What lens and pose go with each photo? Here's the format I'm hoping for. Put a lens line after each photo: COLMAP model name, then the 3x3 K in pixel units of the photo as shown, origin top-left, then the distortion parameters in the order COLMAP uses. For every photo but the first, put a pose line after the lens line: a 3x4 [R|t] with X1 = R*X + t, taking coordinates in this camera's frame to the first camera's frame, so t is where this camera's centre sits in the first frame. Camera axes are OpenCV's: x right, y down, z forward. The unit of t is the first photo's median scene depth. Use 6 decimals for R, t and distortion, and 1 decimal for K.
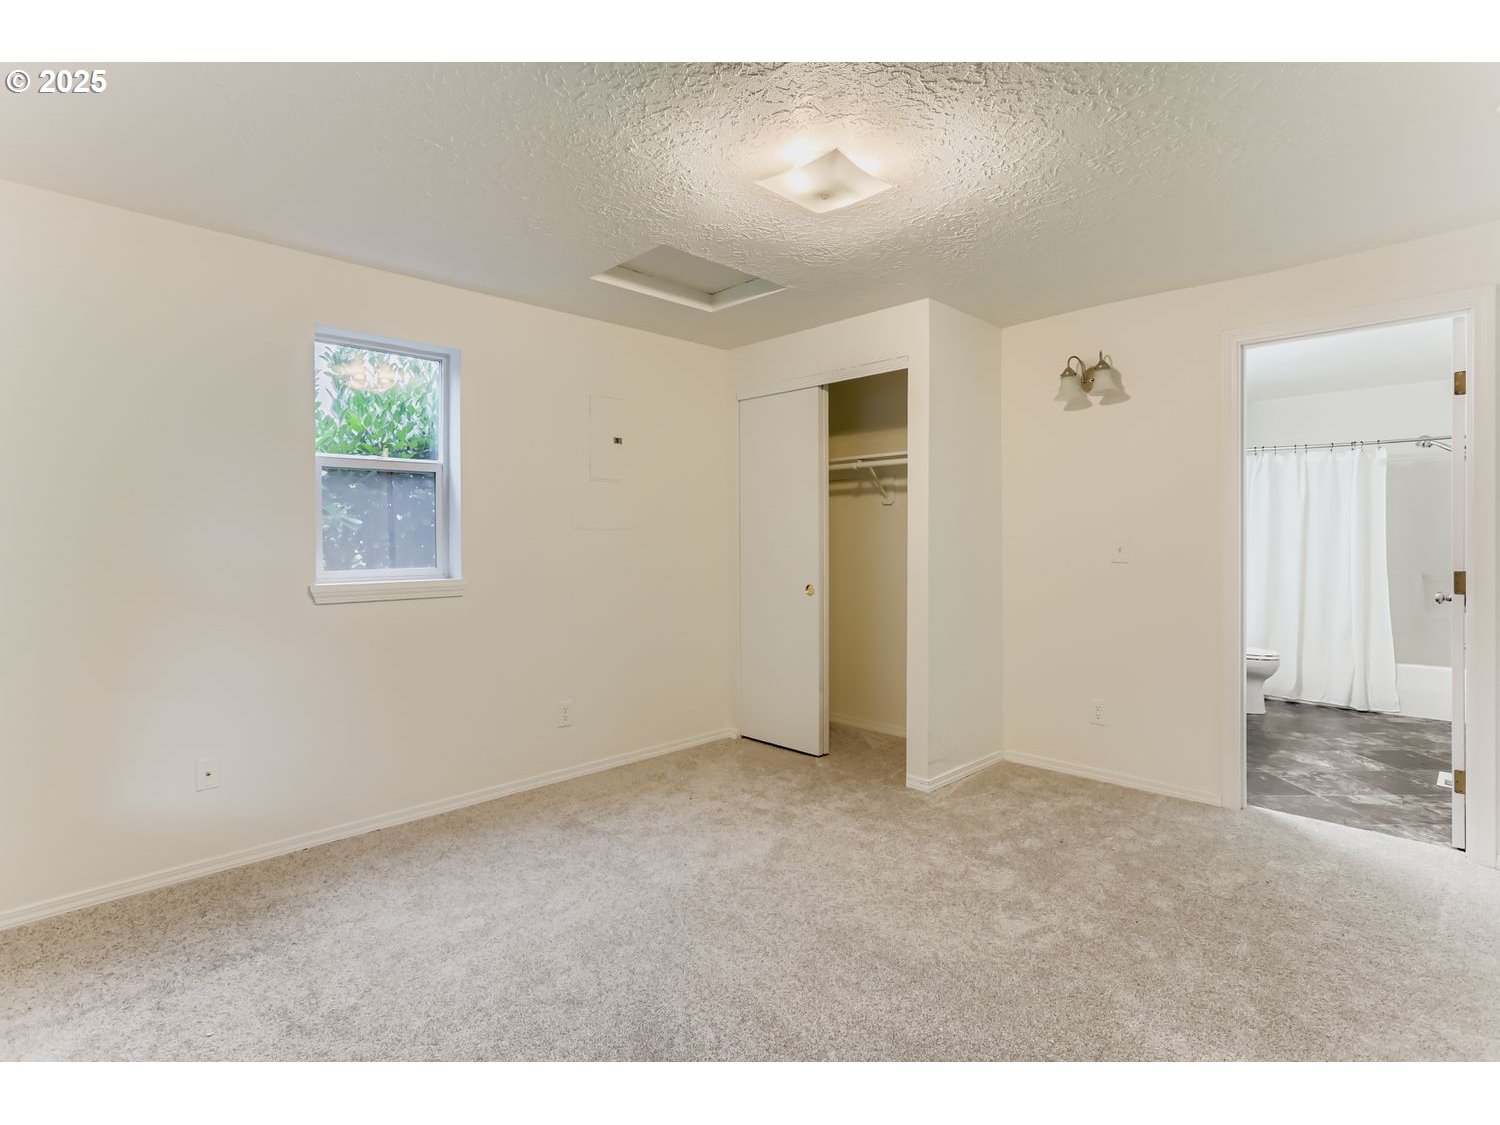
lens RADIAL K [[720.8, 0, 749.1], [0, 720.8, 553.7], [0, 0, 1]] dist [-0.000368, 0.000102]
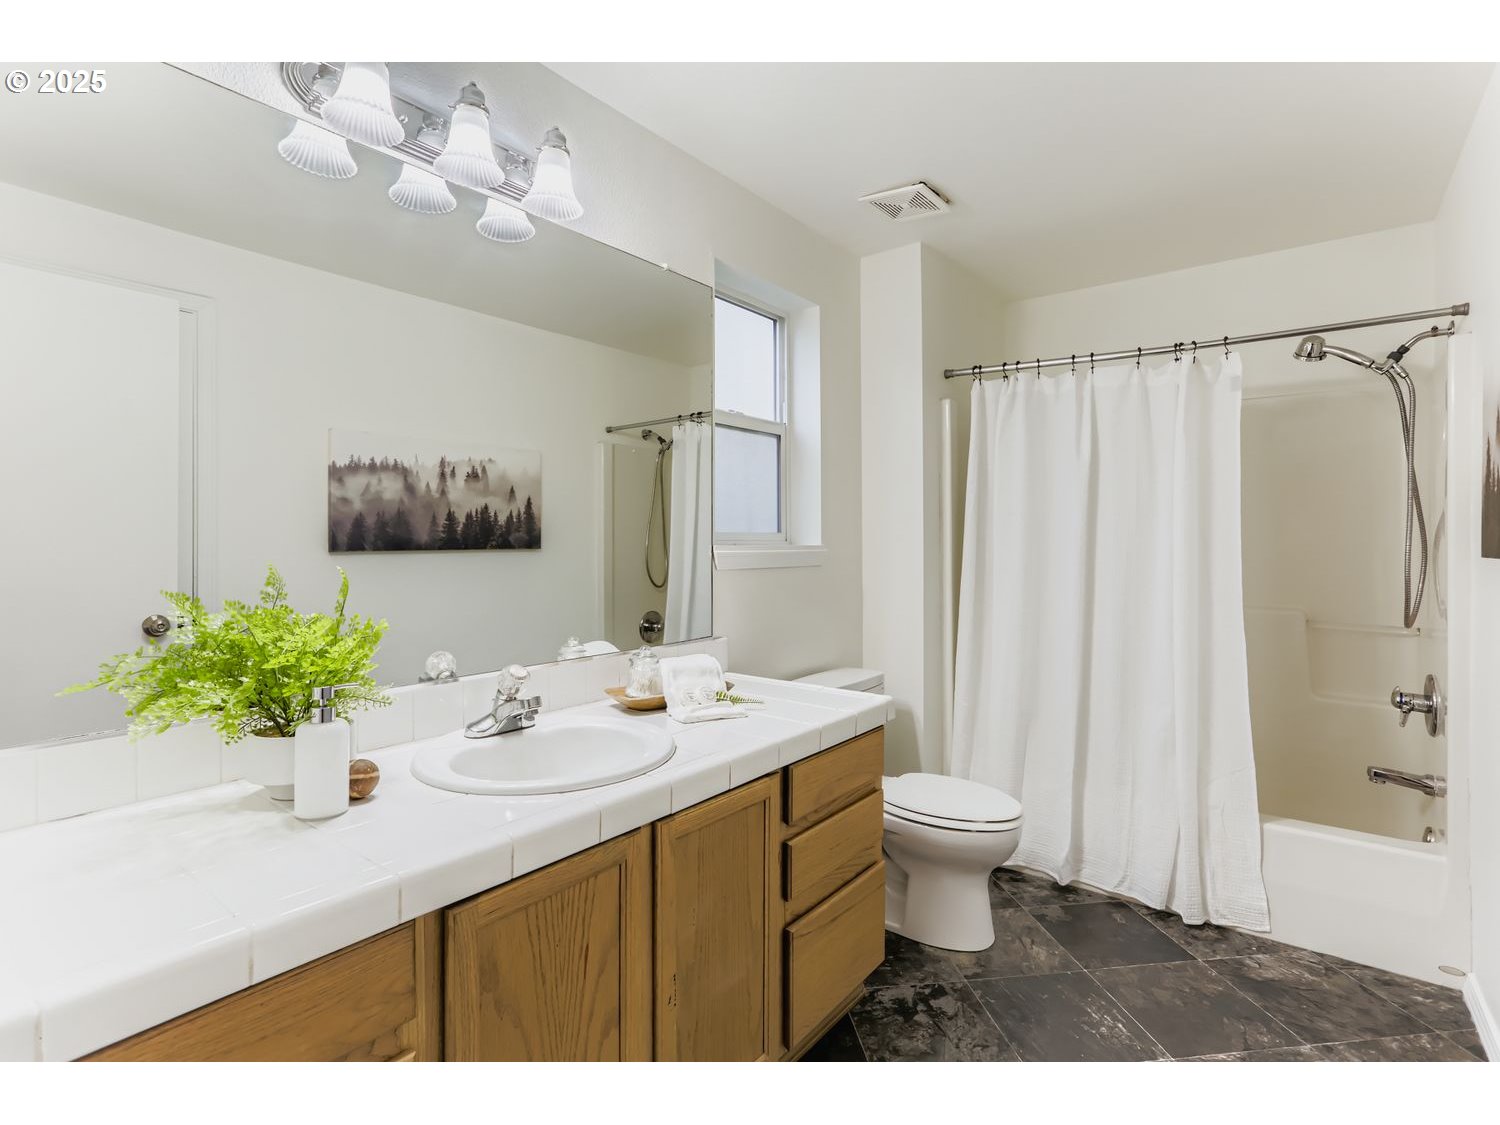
lens RADIAL K [[720.8, 0, 750.9], [0, 720.8, 556.7], [0, 0, 1]] dist [-0.000368, 0.000102]
pose [[0.991573, -0.001311, 0.129545, 0.497009], [0.001627, 0.999996, -0.002331, -0.013359], [-0.129541, 0.002522, 0.991571, 0.565168]]
